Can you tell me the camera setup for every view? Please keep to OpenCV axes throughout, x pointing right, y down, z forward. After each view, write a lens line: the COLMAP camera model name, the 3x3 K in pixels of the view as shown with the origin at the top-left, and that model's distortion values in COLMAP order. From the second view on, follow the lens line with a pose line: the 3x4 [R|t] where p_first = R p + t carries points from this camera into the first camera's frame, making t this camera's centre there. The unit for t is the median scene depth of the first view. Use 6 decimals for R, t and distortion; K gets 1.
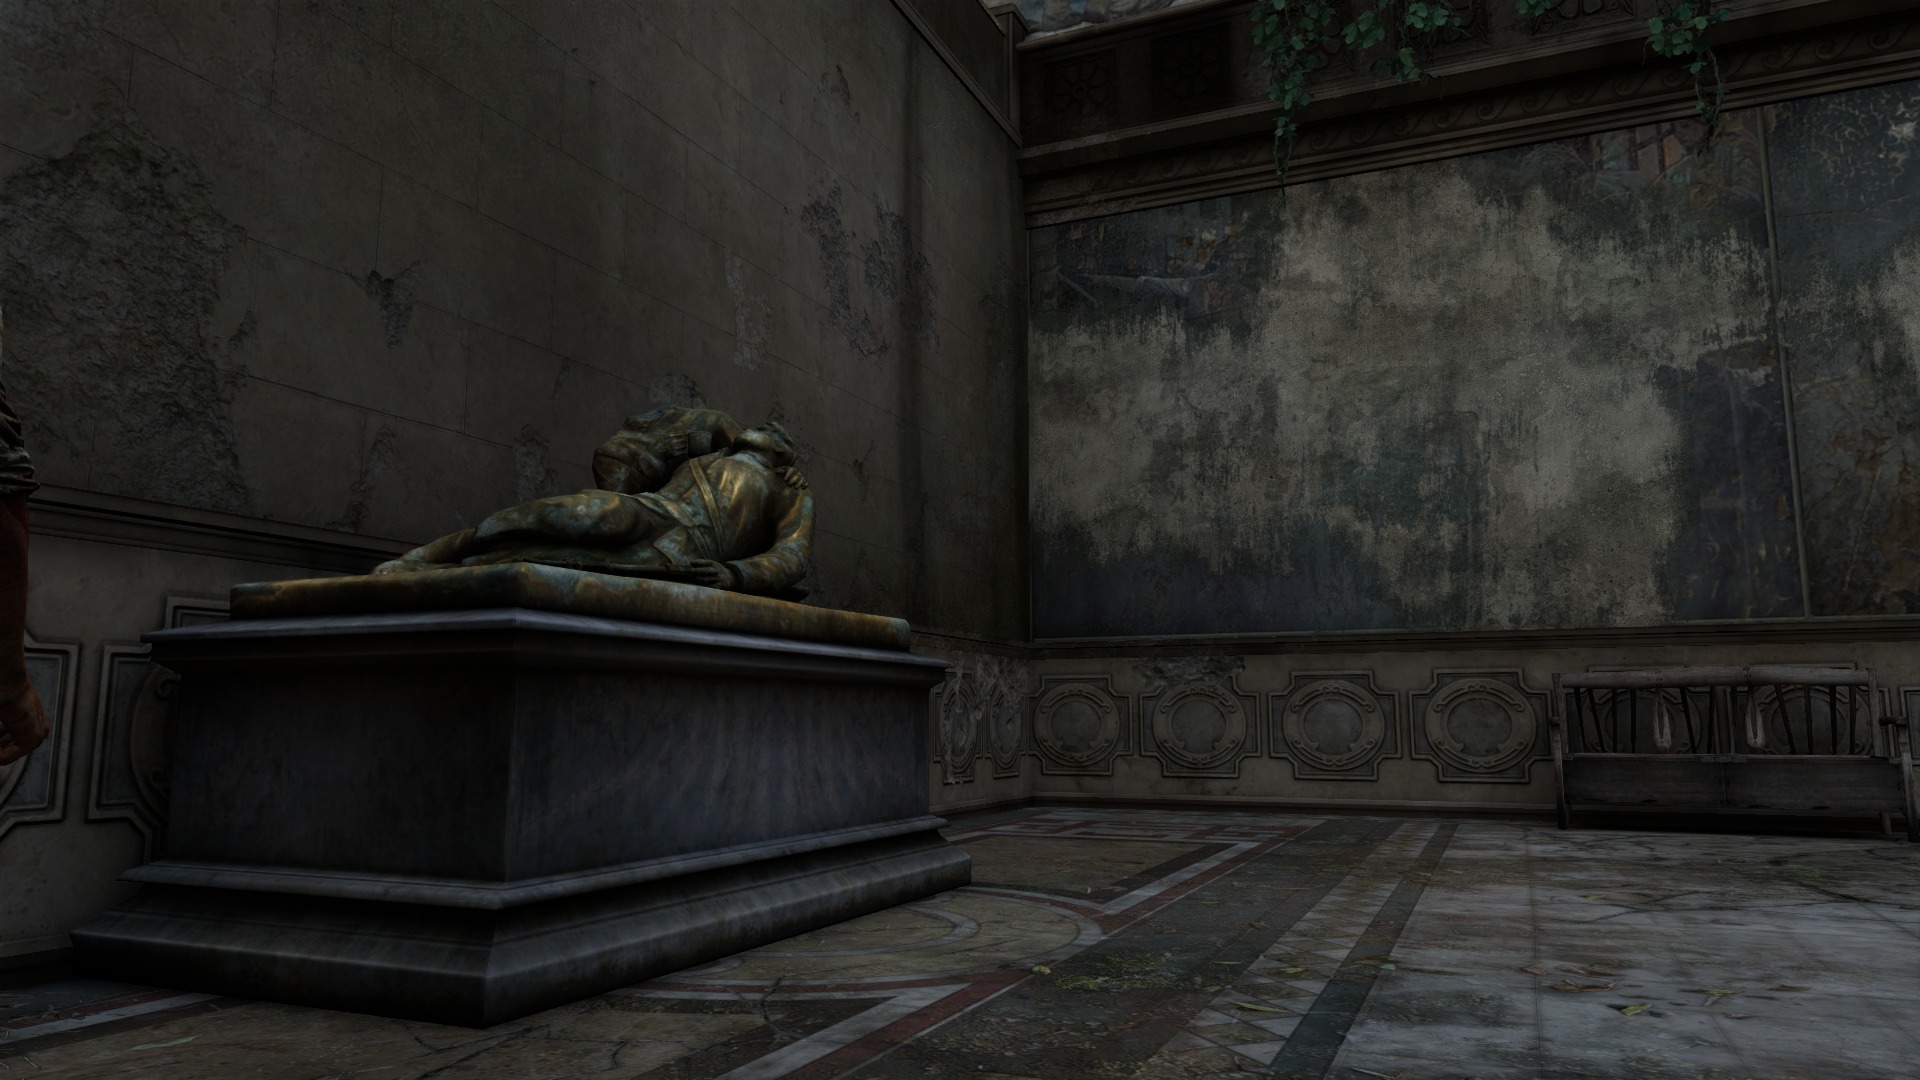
lens RADIAL K [[1257.1, 0, 960.0], [0, 1257.1, 540.0], [0, 0, 1]] dist [0.000095, 0.000210]
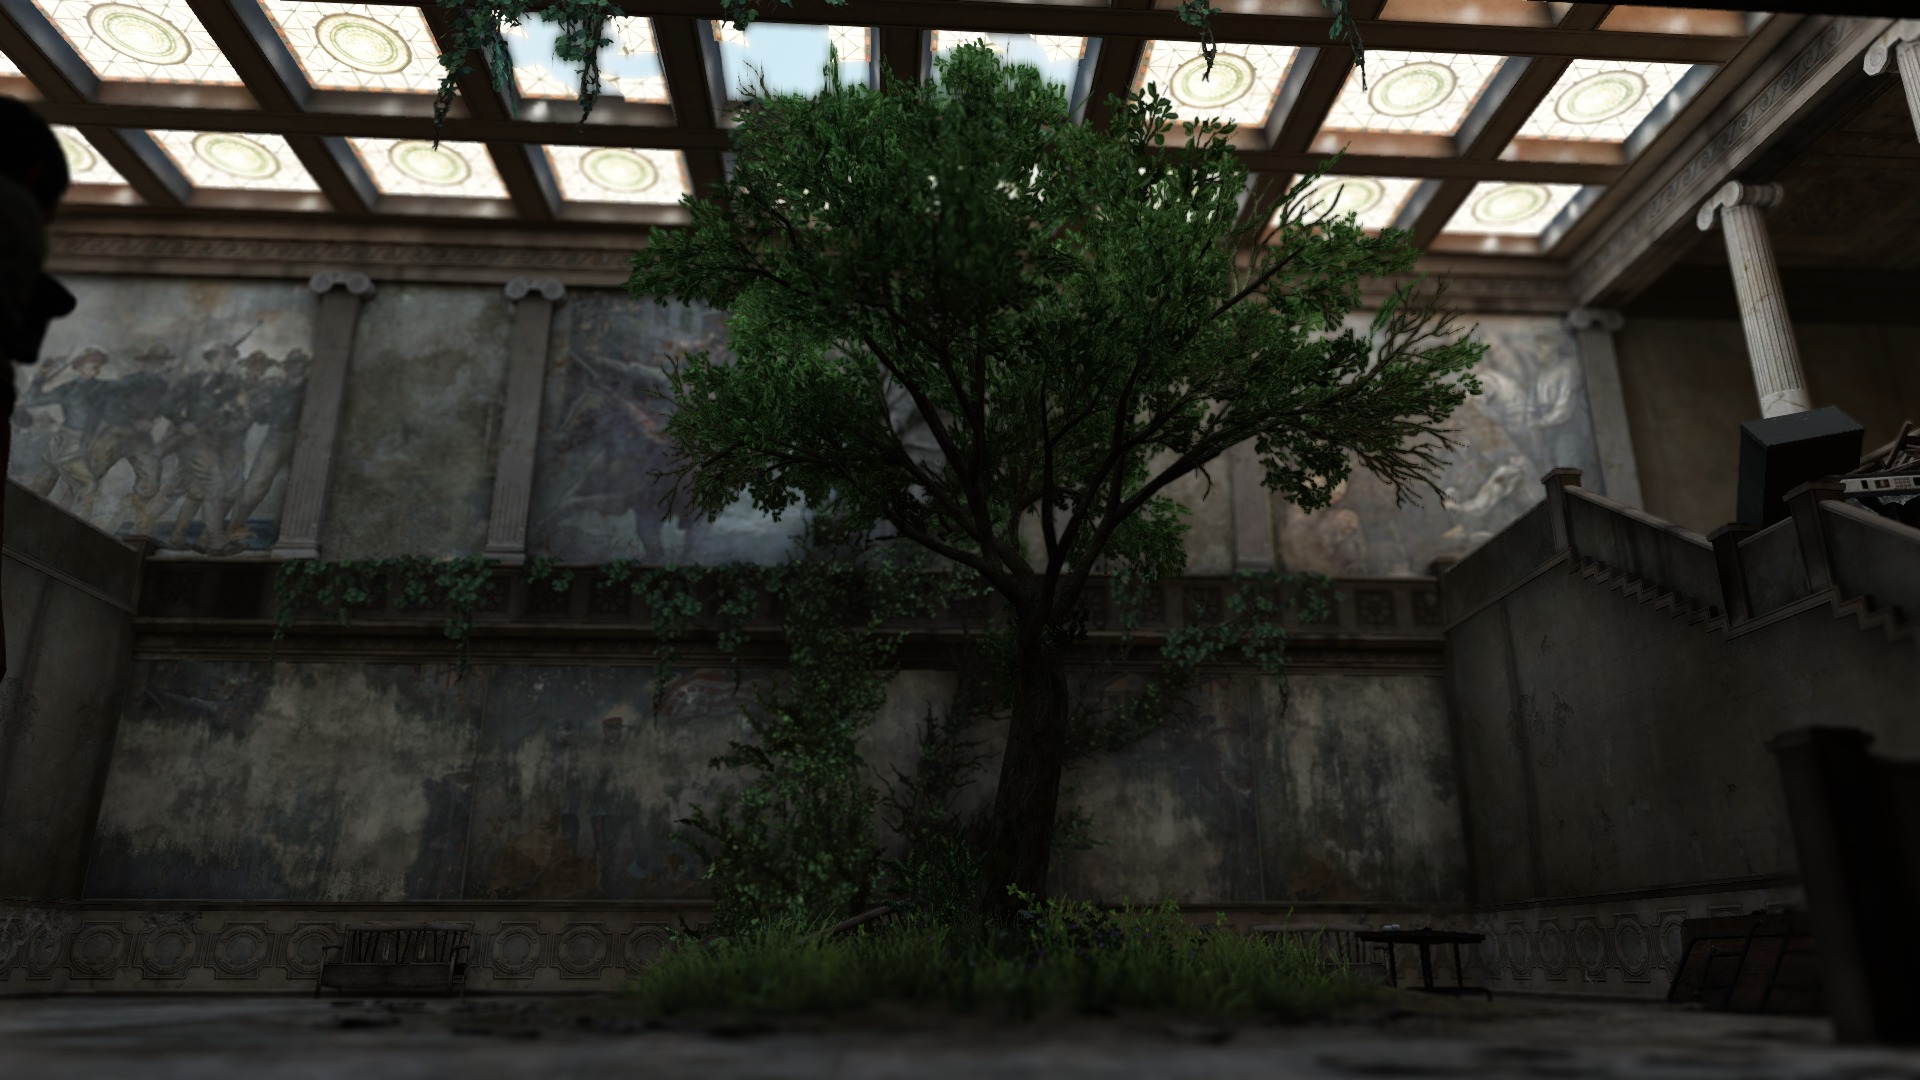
lens RADIAL K [[1257.1, 0, 960.0], [0, 1257.1, 540.0], [0, 0, 1]] dist [0.000095, 0.000210]
pose [[0.889395, 0.147159, 0.432805, 0.342302], [-0.065289, 0.977954, -0.198351, -0.155988], [-0.452453, 0.148156, 0.879395, -1.280987]]
